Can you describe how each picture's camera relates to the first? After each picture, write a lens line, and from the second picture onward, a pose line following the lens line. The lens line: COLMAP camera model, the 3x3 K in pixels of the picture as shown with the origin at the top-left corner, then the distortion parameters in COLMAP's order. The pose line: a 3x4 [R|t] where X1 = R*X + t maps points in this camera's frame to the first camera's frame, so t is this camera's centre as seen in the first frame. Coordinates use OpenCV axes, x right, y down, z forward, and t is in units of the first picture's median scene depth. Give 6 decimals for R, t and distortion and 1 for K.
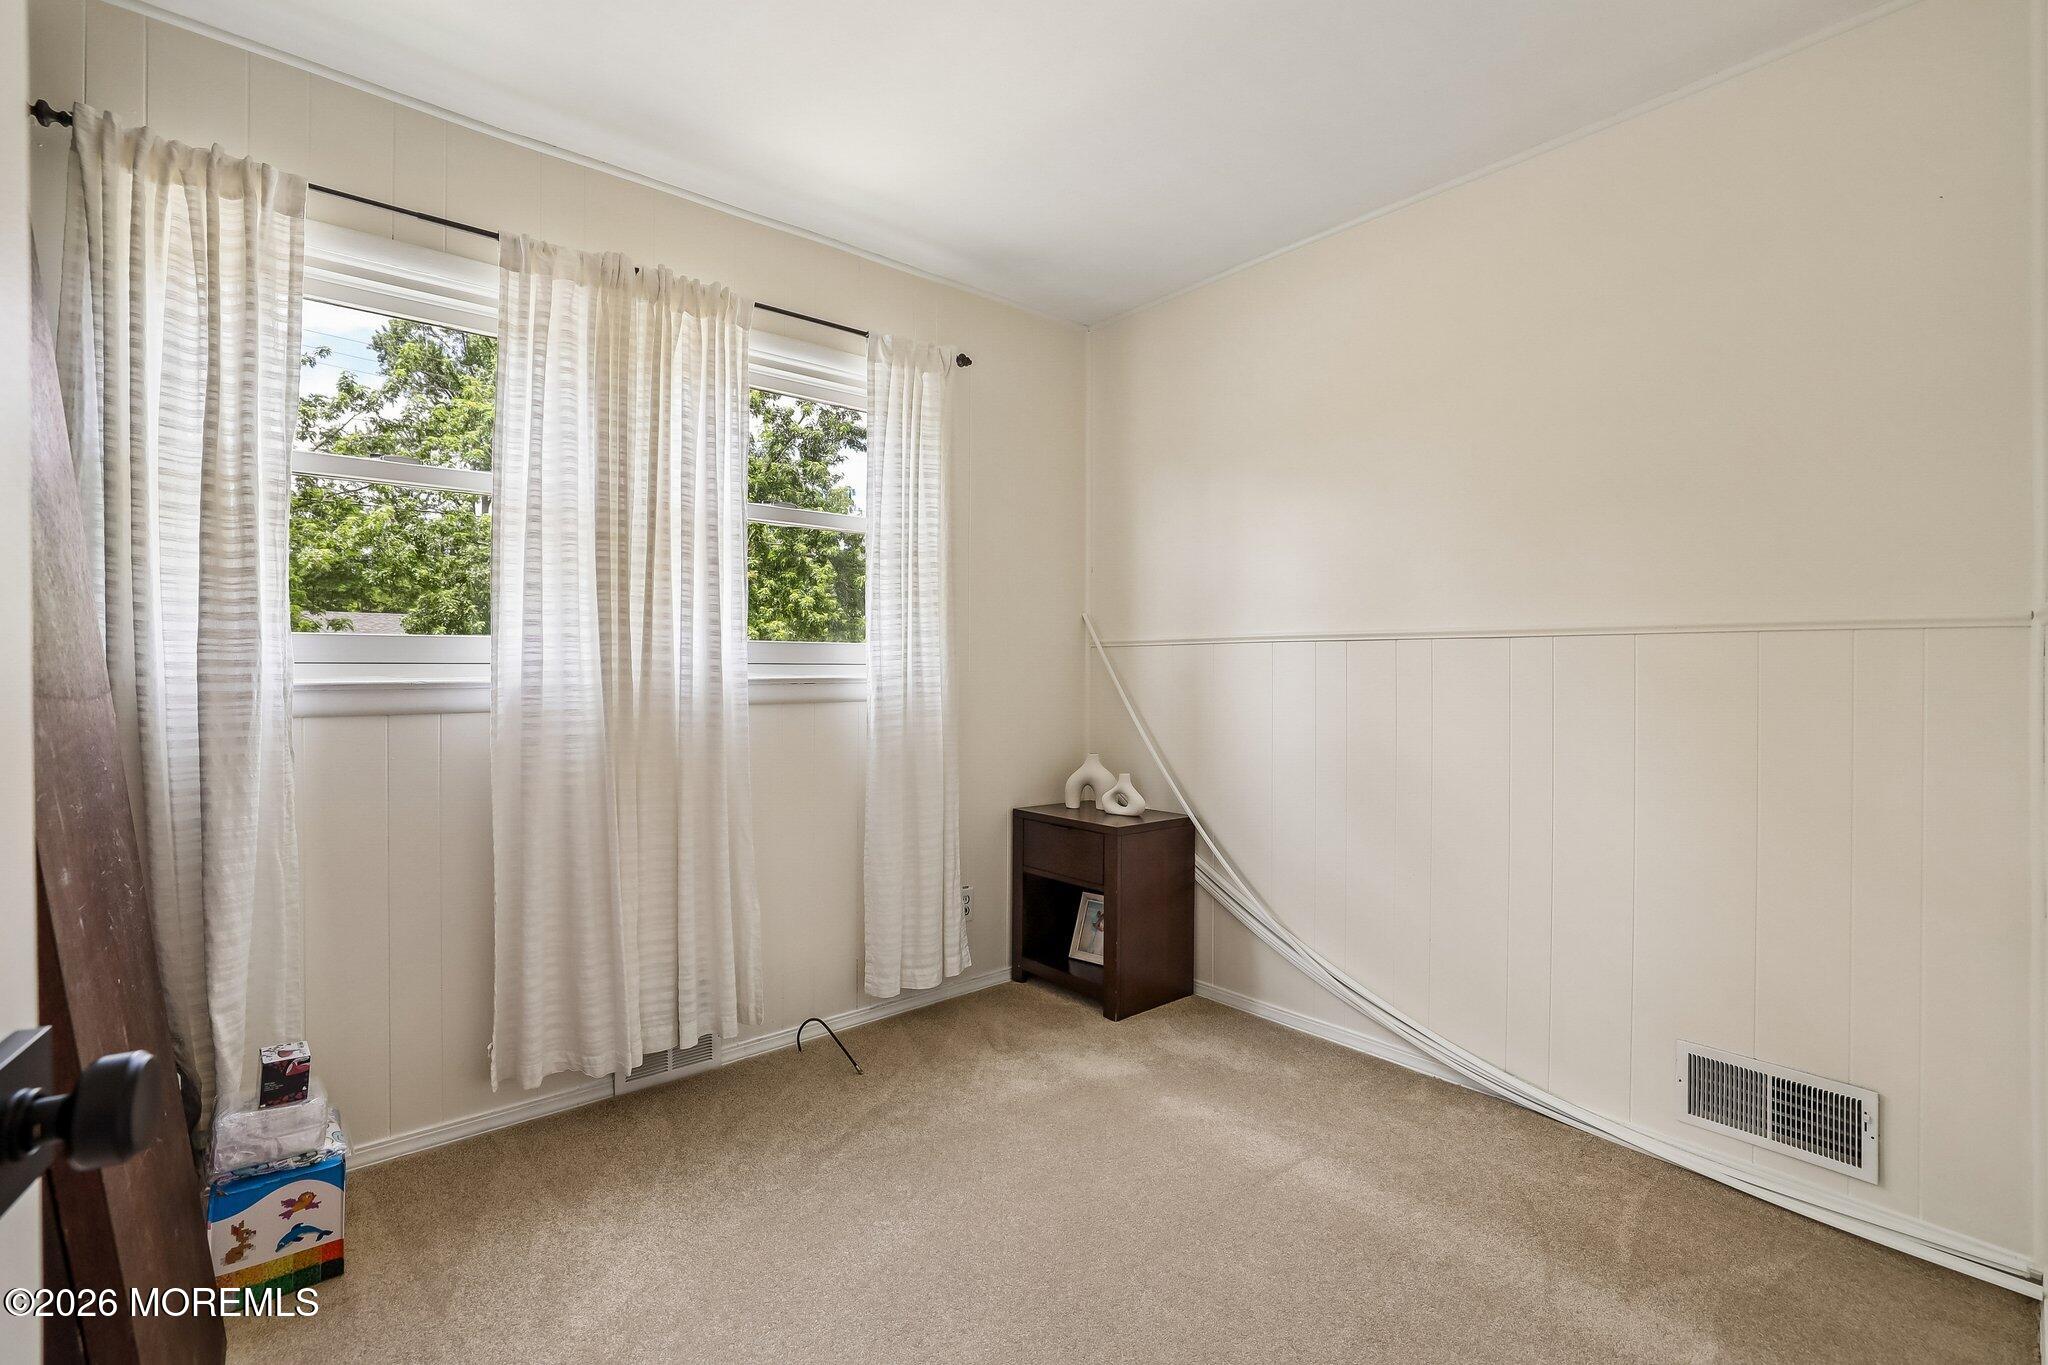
lens RADIAL K [[884.9, 0, 1016.3], [0, 884.9, 673.1], [0, 0, 1]] dist [-0.053321, 0.020242]
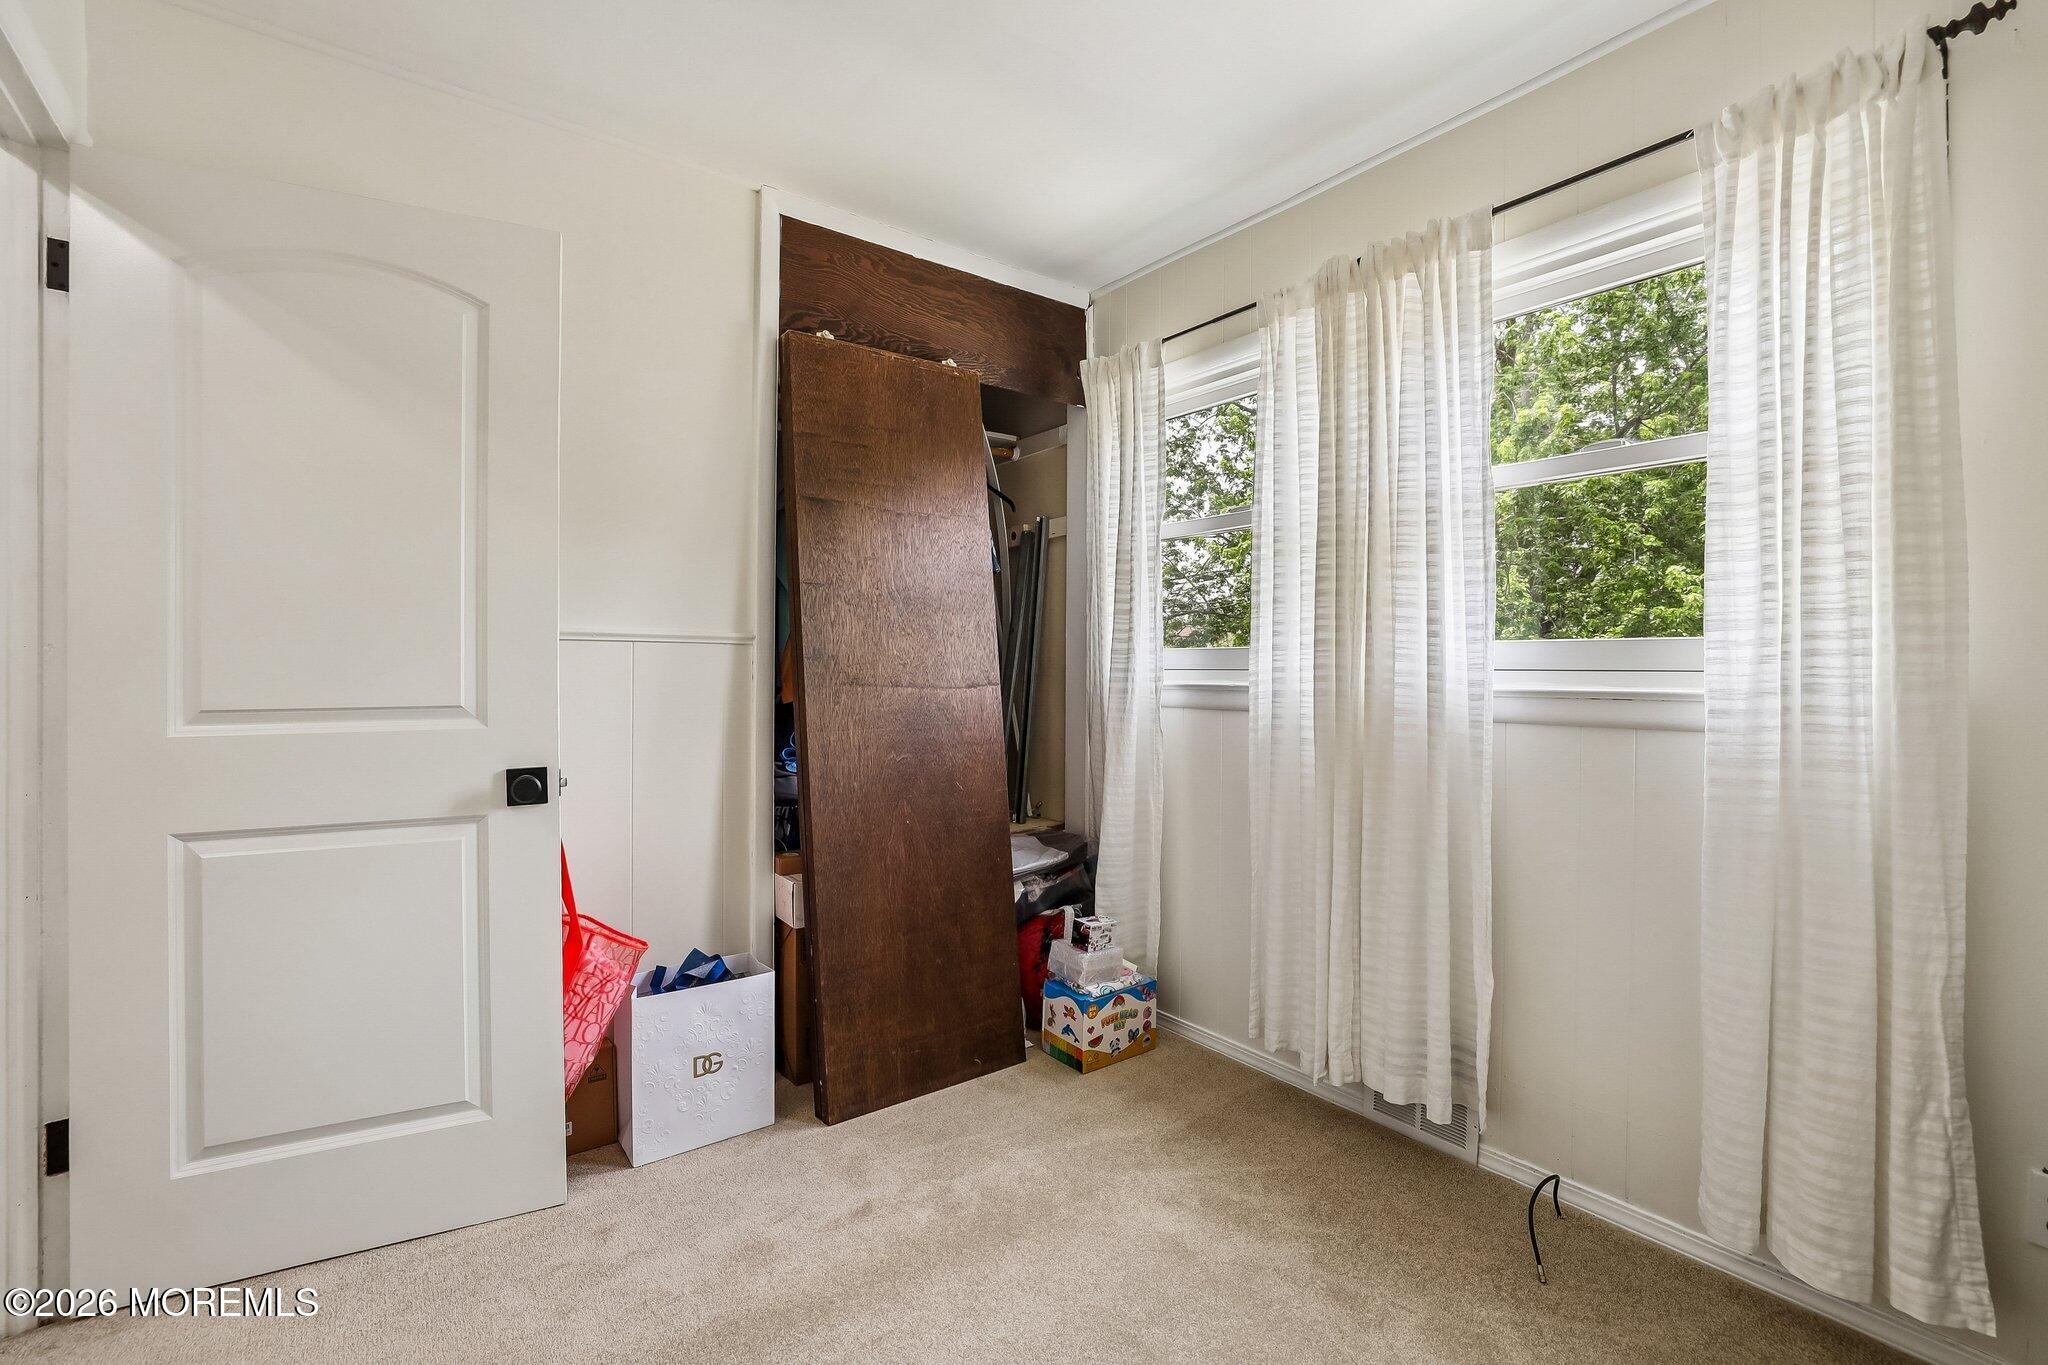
lens RADIAL K [[884.9, 0, 1016.3], [0, 884.9, 673.1], [0, 0, 1]] dist [-0.053321, 0.020242]
pose [[-0.054114, -0.001250, -0.998534, 0.499700], [-0.016022, 0.999872, -0.000383, -0.001224], [0.998406, 0.015978, -0.054127, 0.625833]]
